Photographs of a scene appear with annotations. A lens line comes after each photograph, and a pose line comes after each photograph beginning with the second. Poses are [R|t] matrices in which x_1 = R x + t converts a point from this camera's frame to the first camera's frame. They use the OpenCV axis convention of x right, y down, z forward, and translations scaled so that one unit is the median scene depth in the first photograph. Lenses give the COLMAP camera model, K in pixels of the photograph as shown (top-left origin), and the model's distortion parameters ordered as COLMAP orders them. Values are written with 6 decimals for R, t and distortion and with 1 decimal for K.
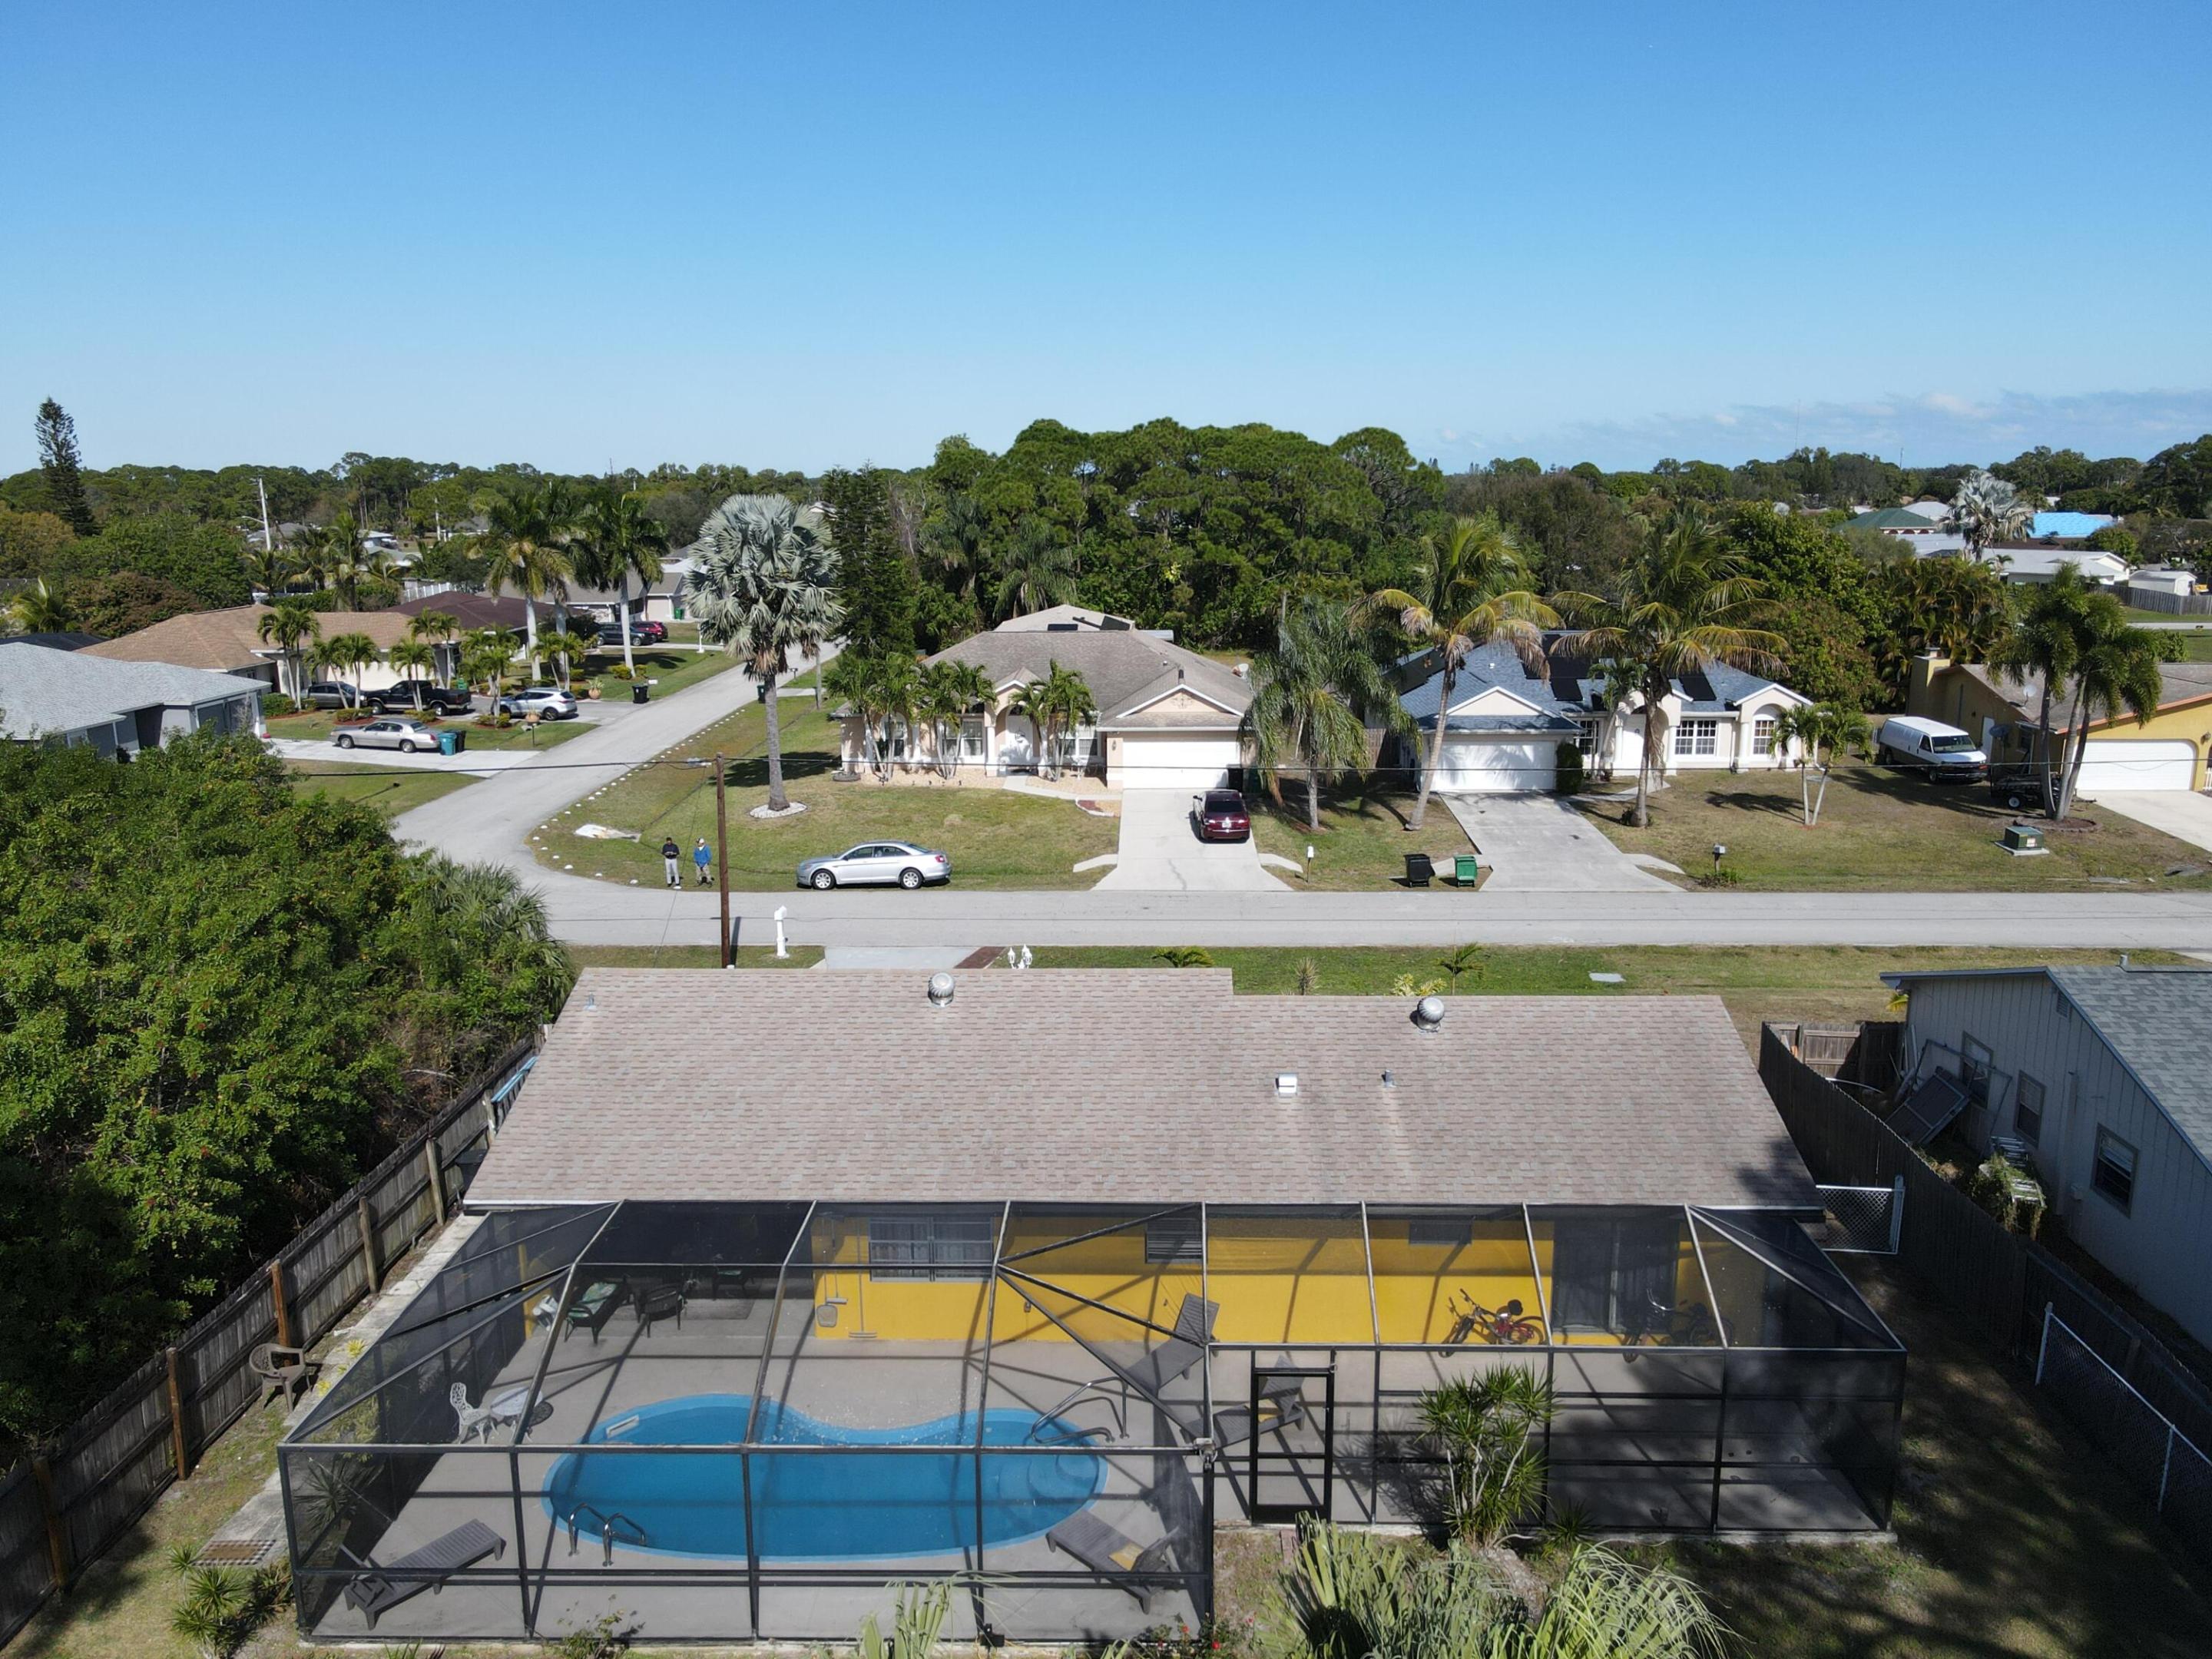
lens RADIAL K [[1616.4, 0, 1117.6], [0, 1616.4, 819.5], [0, 0, 1]] dist [-0.009346, 0.064872]
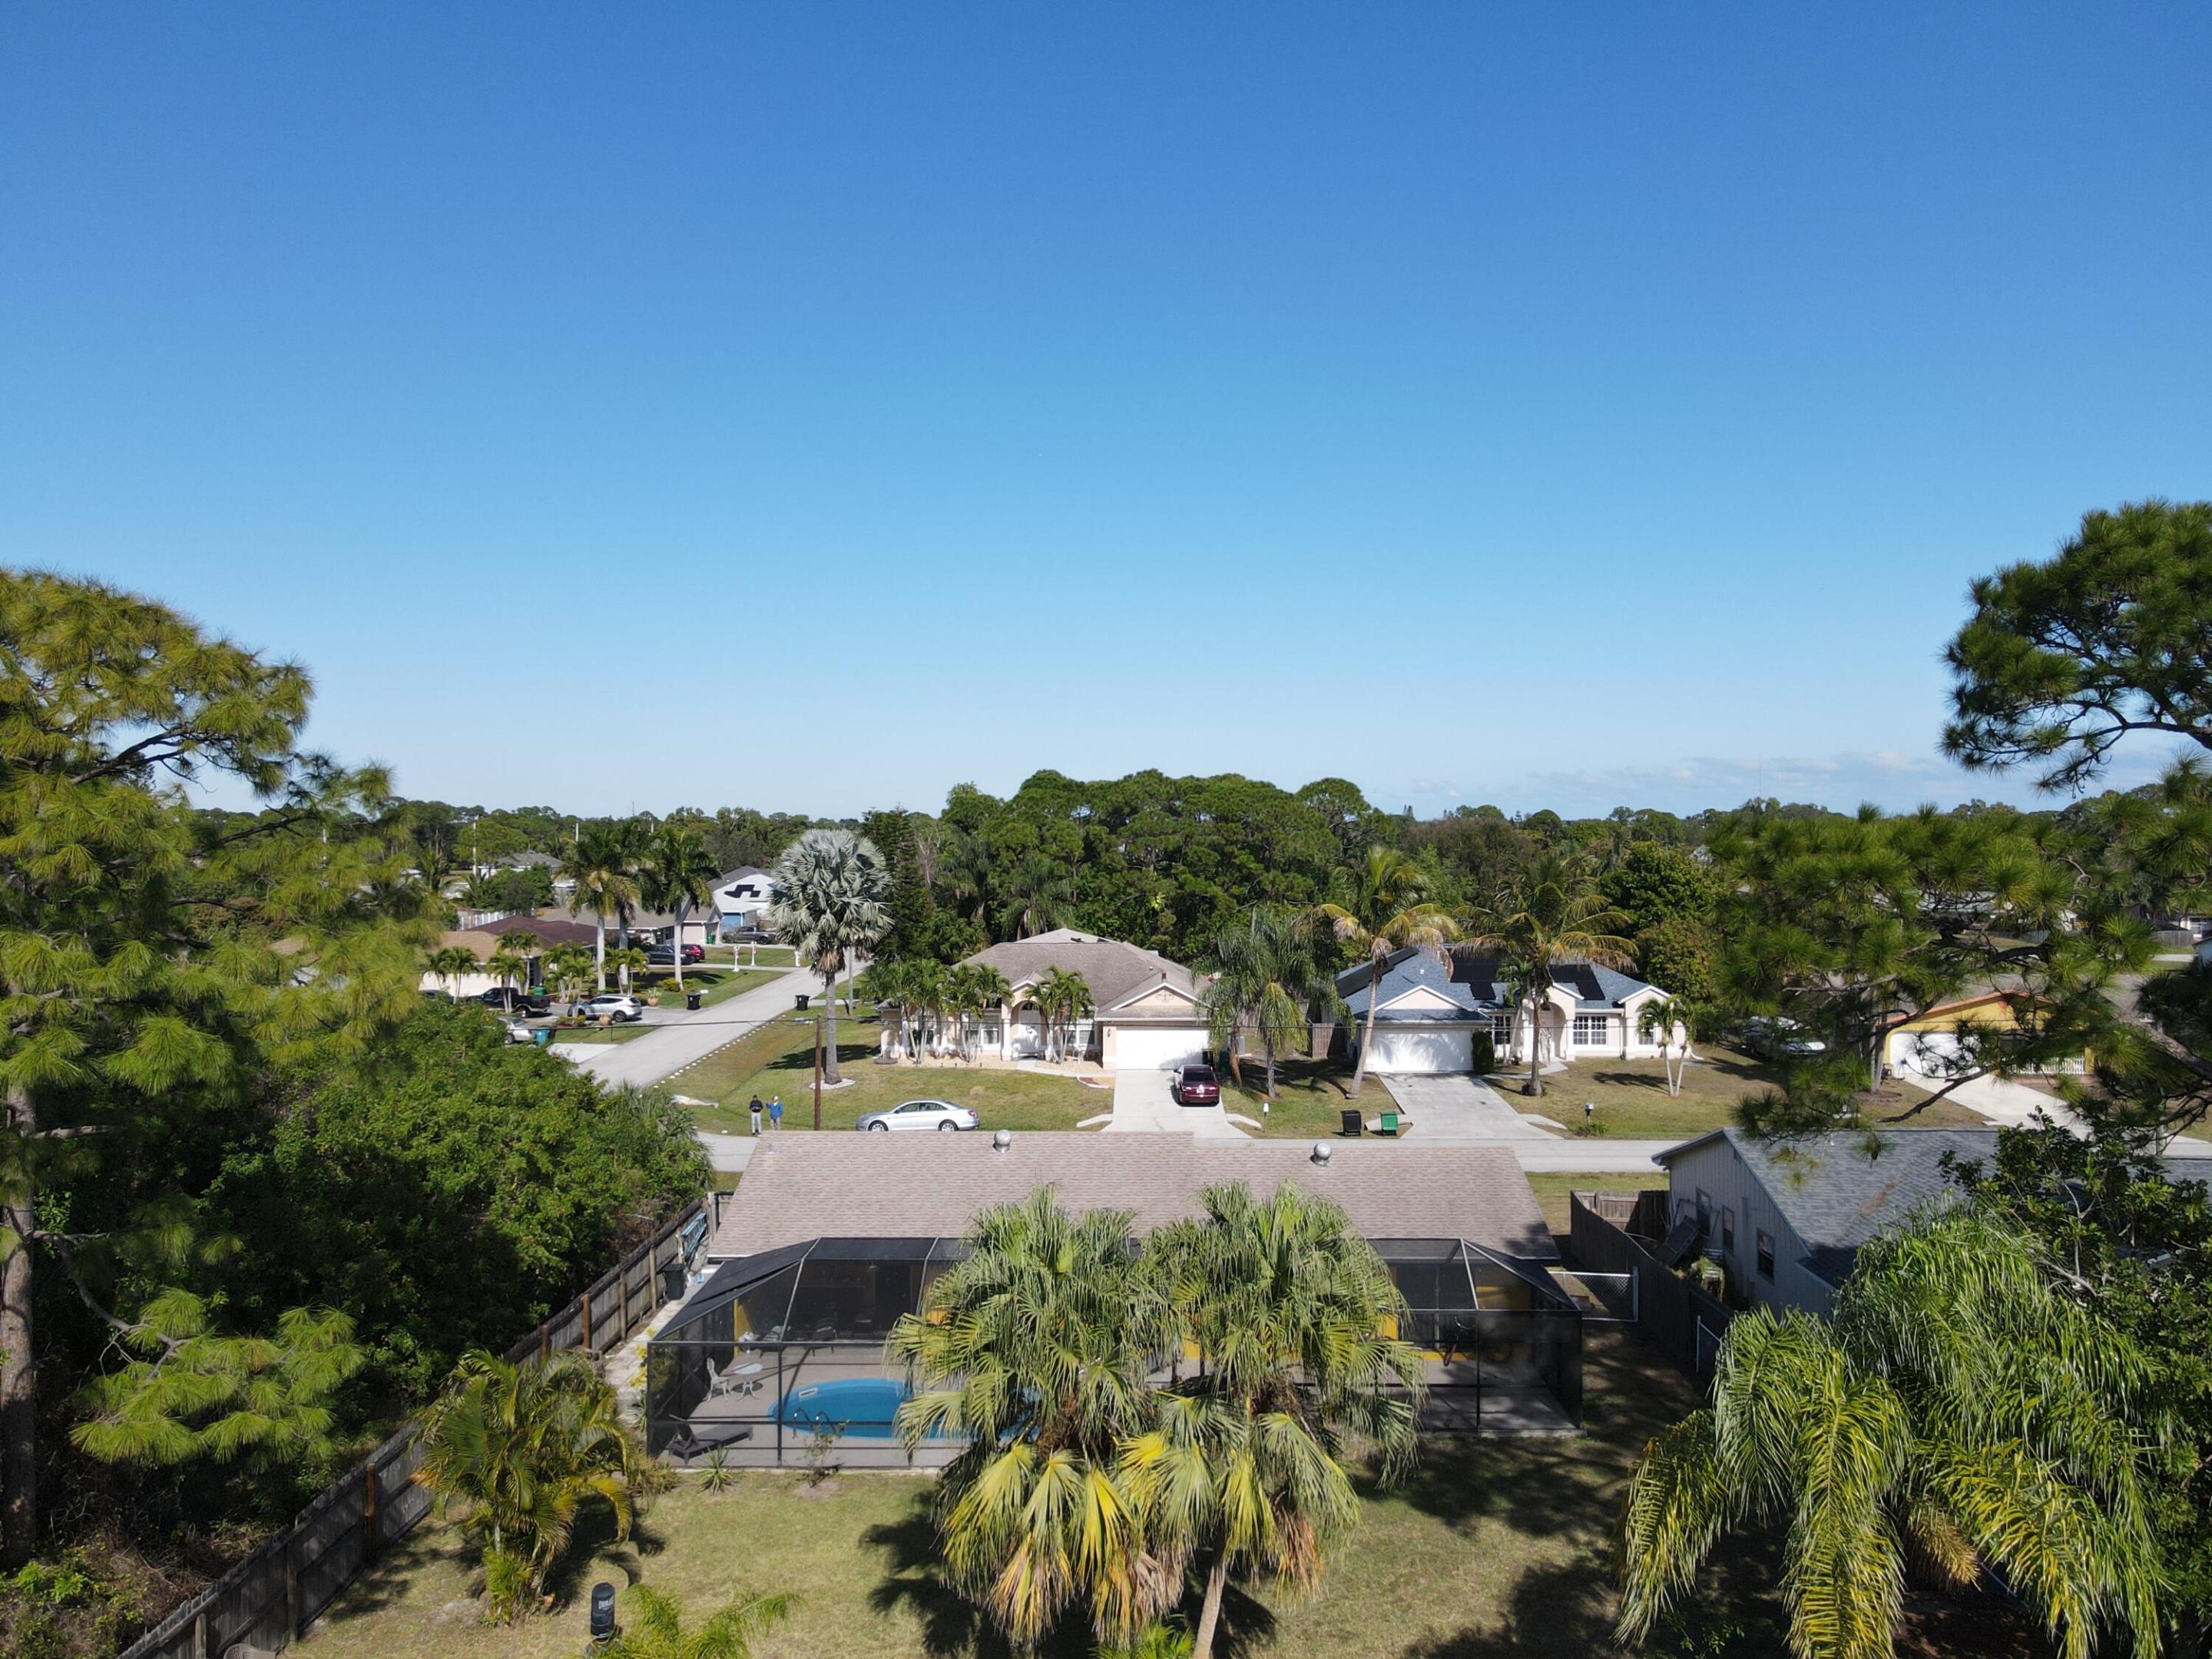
lens RADIAL K [[1616.4, 0, 1117.6], [0, 1616.4, 819.5], [0, 0, 1]] dist [-0.009346, 0.064872]
pose [[0.999963, 0.004498, 0.007367, -0.005118], [-0.002858, 0.977896, -0.209072, 0.050153], [-0.008145, 0.209043, 0.977872, -0.217867]]
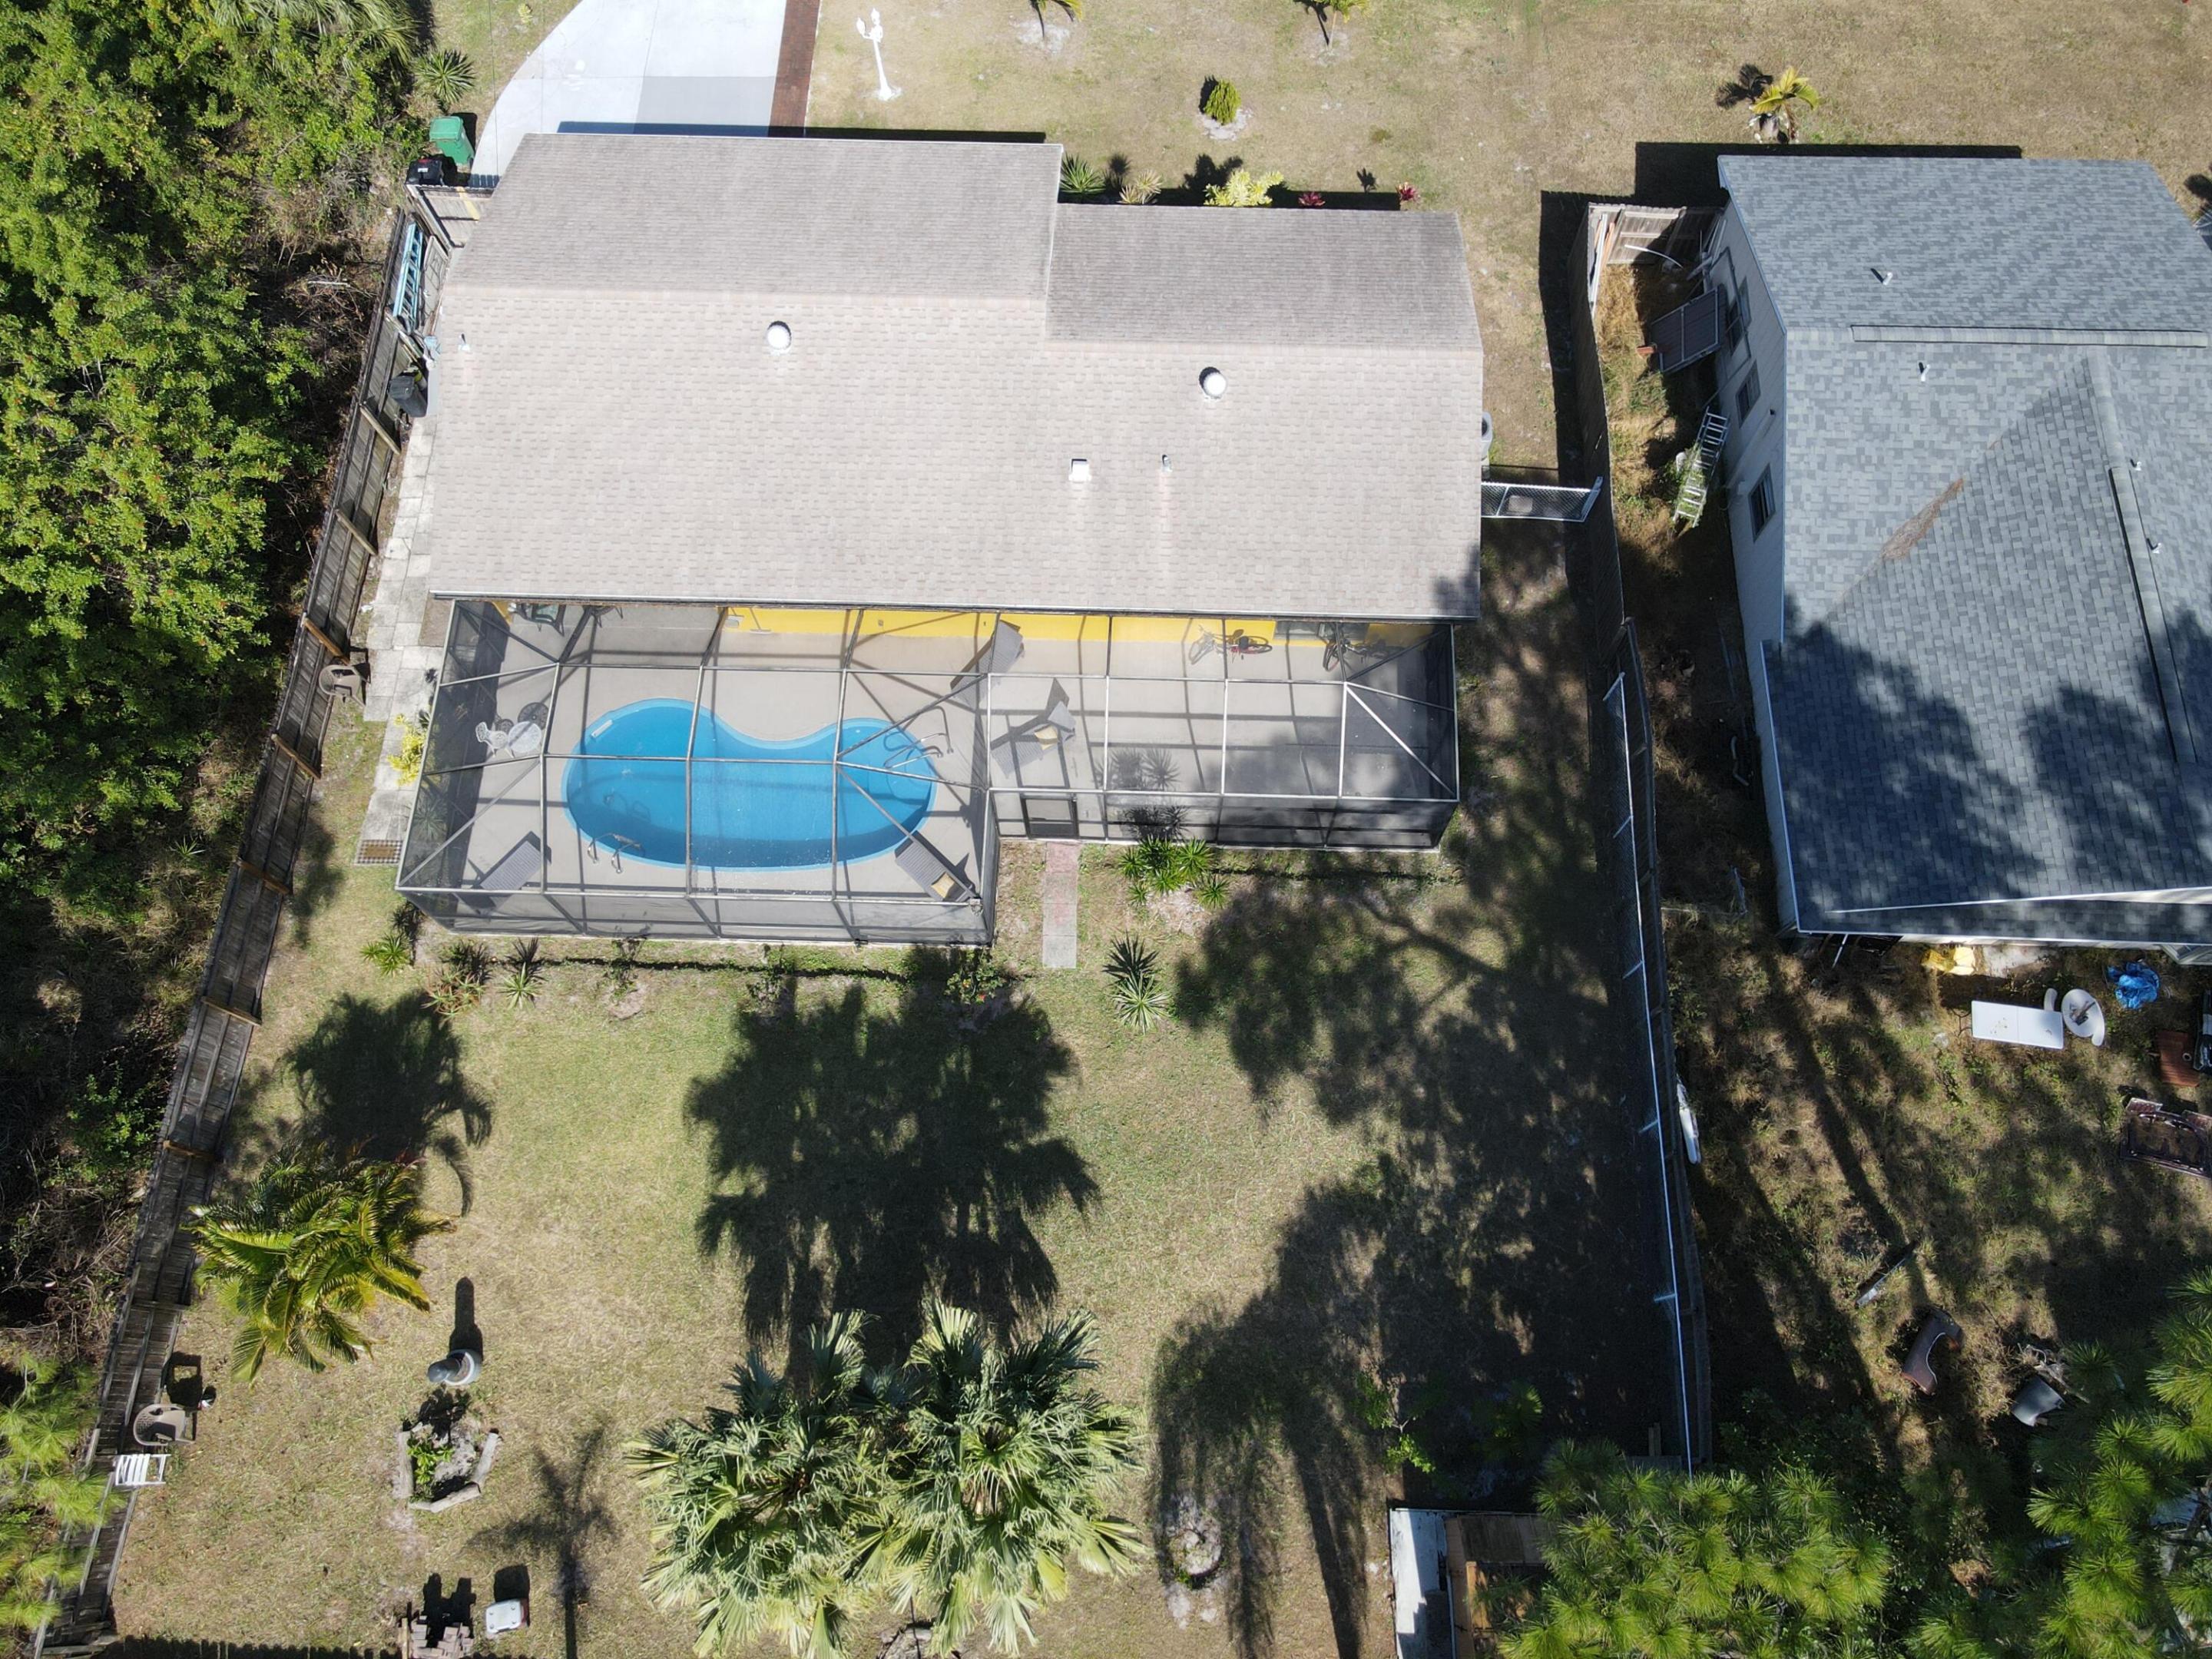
lens RADIAL K [[1613.9, 0, 1115.1], [0, 1613.9, 823.3], [0, 0, 1]] dist [0.007320, 0.024782]
pose [[0.999956, 0.007605, -0.005415, 0.051019], [0.000364, 0.547793, 0.836614, -0.252068], [0.009328, -0.836579, 0.547766, 0.049026]]
